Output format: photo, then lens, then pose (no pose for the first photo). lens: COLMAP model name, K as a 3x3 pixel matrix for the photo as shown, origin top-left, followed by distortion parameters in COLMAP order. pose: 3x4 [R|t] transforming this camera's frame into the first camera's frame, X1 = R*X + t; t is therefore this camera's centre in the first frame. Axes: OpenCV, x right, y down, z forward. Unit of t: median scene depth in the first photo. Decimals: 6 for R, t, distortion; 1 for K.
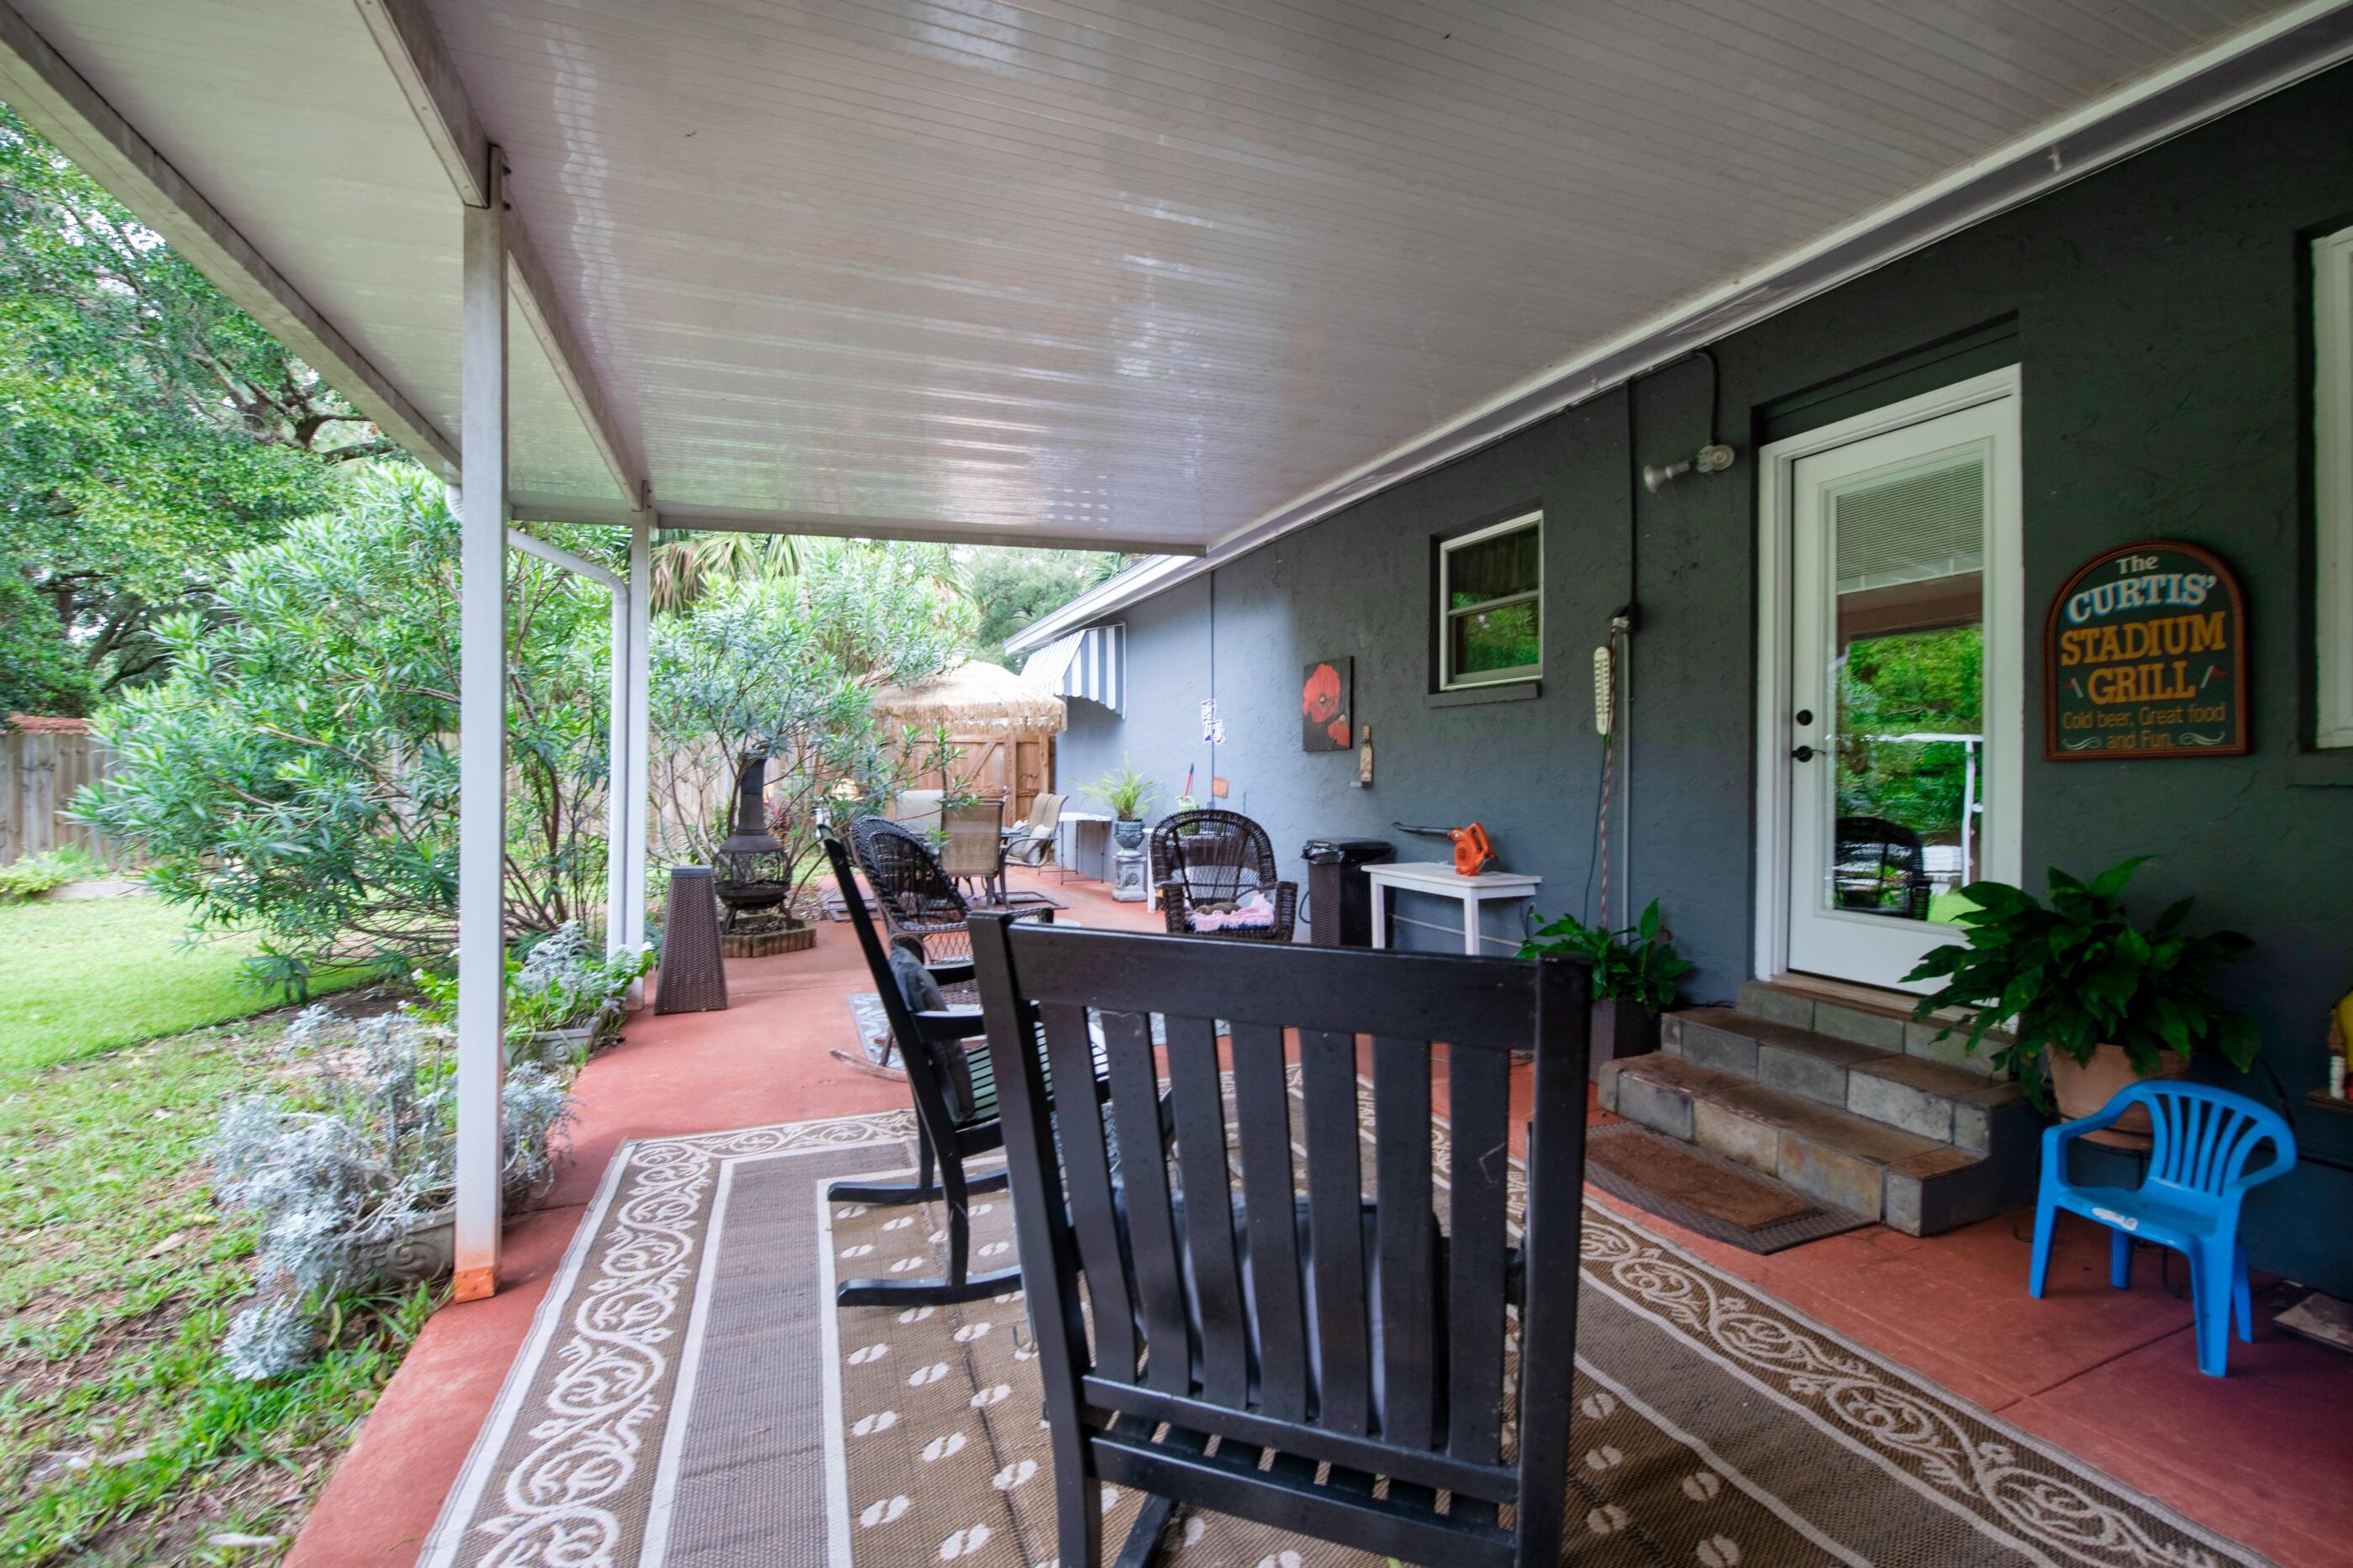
lens RADIAL K [[962.4, 0, 1179.7], [0, 962.4, 781.0], [0, 0, 1]] dist [-0.000232, -0.000521]
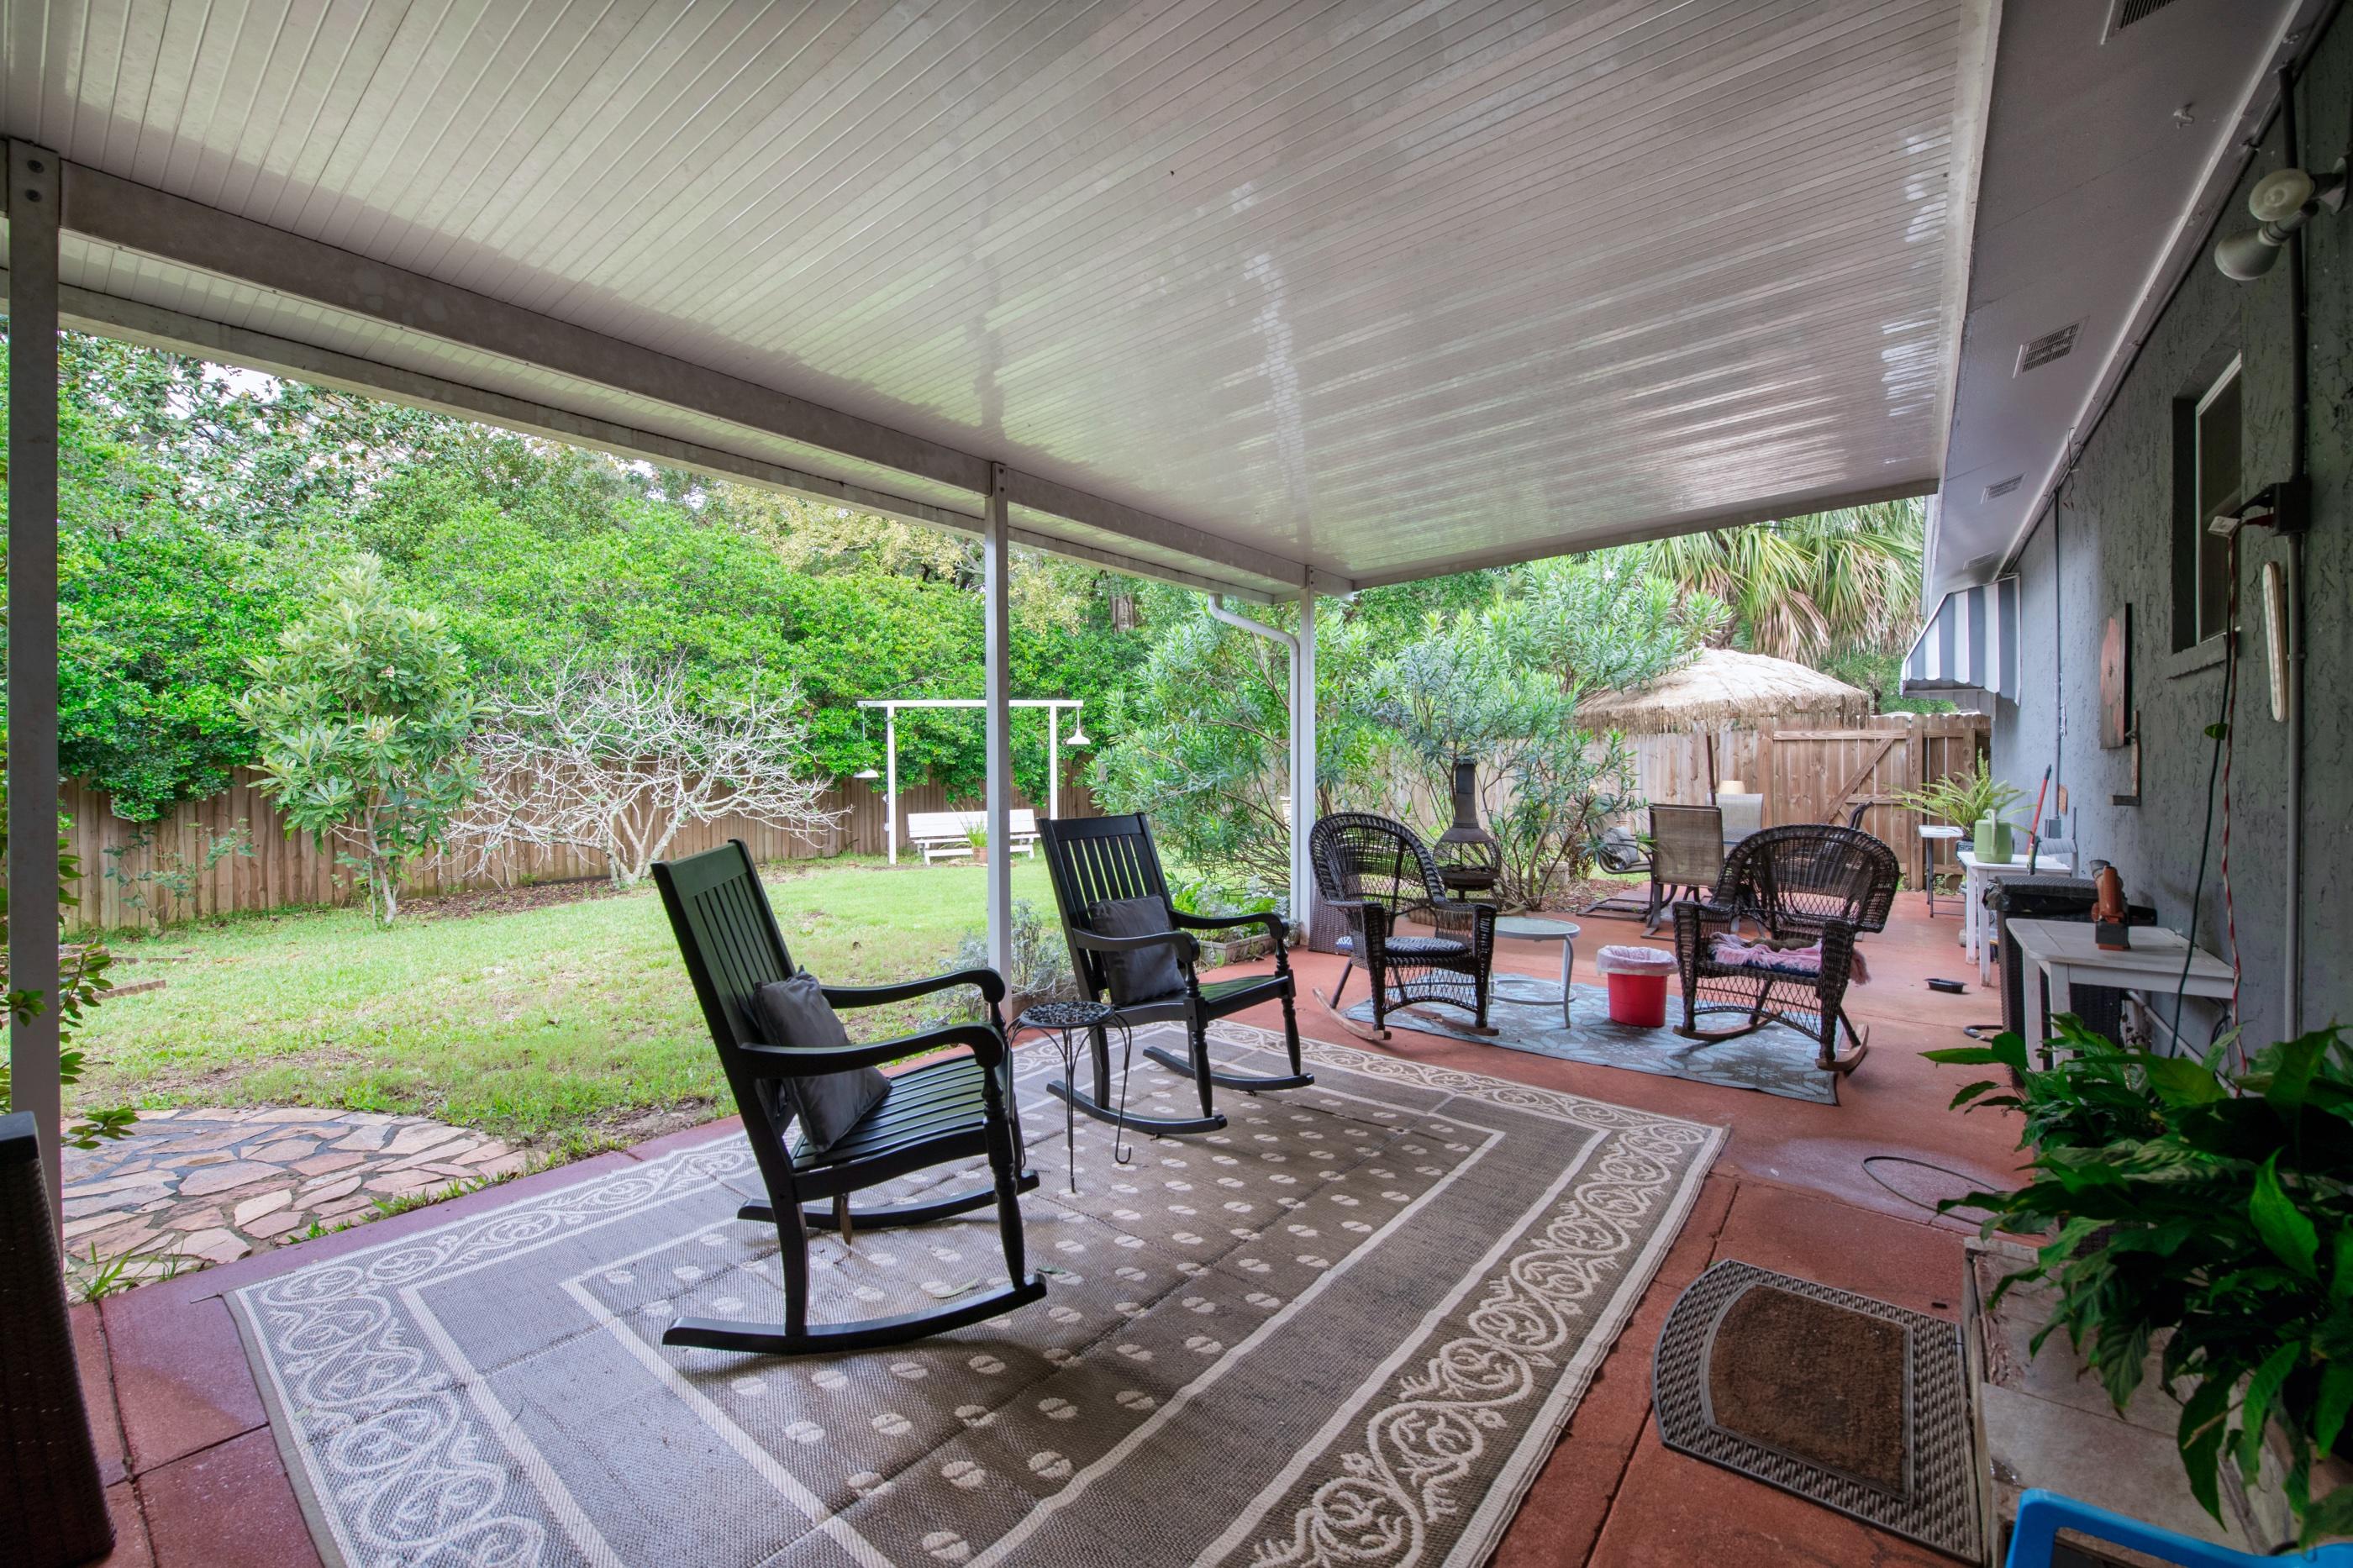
lens RADIAL K [[962.4, 0, 1197.8], [0, 962.4, 780.5], [0, 0, 1]] dist [-0.000232, -0.000521]
pose [[0.503568, 0.008585, -0.863913, 0.402918], [-0.008731, 0.999950, 0.004848, -0.005054], [0.863911, 0.005101, 0.503618, 0.122051]]
